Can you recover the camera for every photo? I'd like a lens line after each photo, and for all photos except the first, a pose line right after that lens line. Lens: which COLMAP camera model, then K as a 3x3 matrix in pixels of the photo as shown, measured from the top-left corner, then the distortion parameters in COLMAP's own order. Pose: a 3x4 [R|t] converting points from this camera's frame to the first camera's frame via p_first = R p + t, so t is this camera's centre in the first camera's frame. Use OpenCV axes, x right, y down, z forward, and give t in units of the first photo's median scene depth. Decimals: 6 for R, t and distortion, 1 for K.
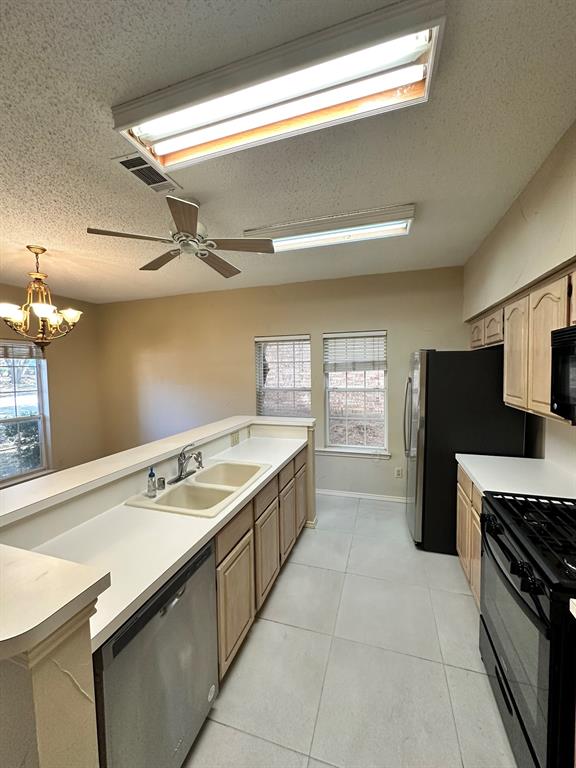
lens RADIAL K [[309.2, 0, 288.0], [0, 309.2, 384.0], [0, 0, 1]] dist [-0.001249, 0.000179]
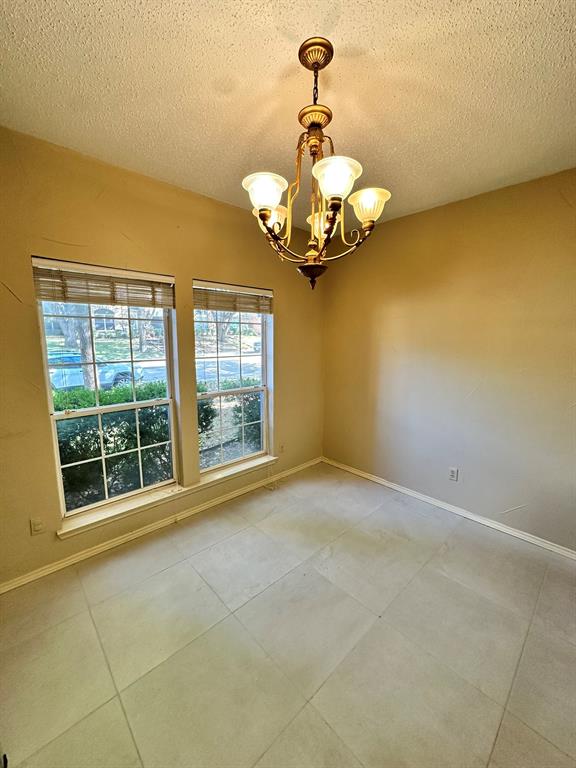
lens RADIAL K [[309.2, 0, 288.0], [0, 309.2, 384.0], [0, 0, 1]] dist [-0.001249, 0.000179]
pose [[0.875251, 0.100408, -0.473133, -0.381081], [-0.046126, 0.991084, 0.124997, -0.007020], [0.481465, -0.087580, 0.872079, 0.351315]]
